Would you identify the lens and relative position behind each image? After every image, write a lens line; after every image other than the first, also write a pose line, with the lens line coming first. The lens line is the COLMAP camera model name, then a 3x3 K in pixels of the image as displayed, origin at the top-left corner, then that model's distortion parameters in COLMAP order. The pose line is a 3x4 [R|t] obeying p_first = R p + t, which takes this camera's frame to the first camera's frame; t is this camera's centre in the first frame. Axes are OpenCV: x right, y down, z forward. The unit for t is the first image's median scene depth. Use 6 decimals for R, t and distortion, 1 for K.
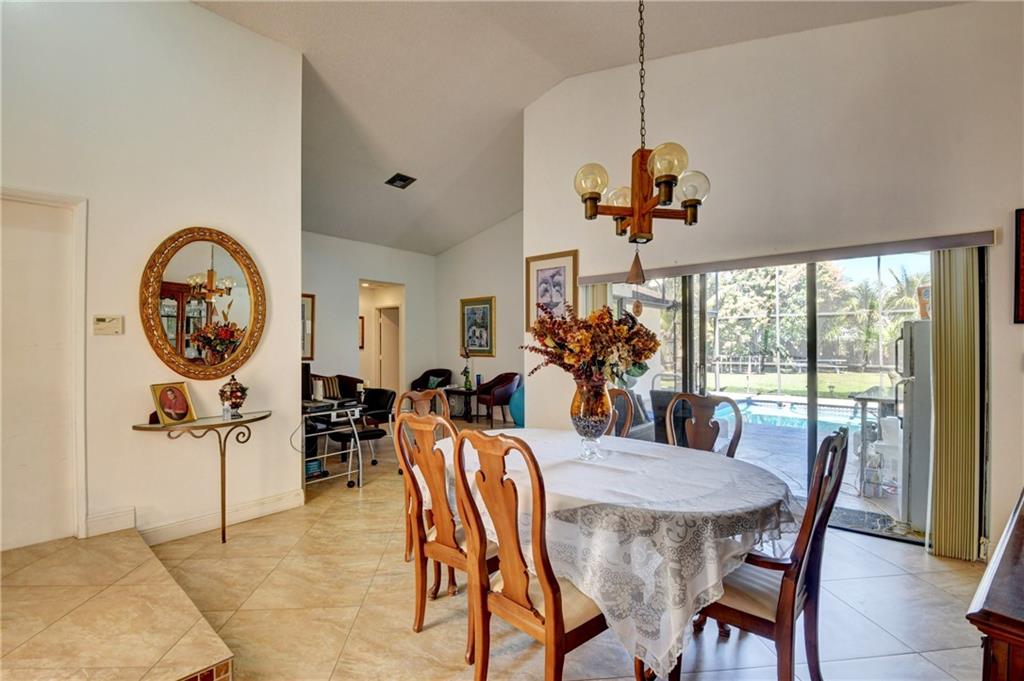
lens RADIAL K [[449.8, 0, 515.5], [0, 449.8, 342.8], [0, 0, 1]] dist [0.019787, -0.029793]
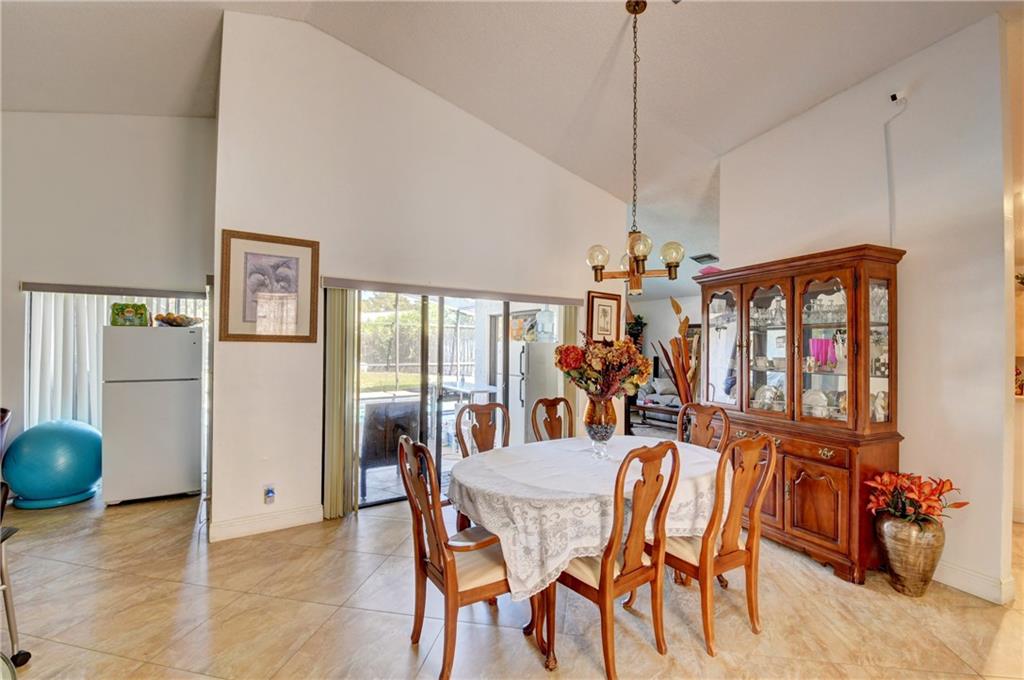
lens RADIAL K [[449.8, 0, 515.5], [0, 449.8, 342.3], [0, 0, 1]] dist [0.019787, -0.029793]
pose [[0.288058, 0.015569, 0.957486, -0.298278], [-0.013743, 0.999832, -0.012123, -0.012101], [-0.957514, -0.009667, 0.288223, 0.238511]]
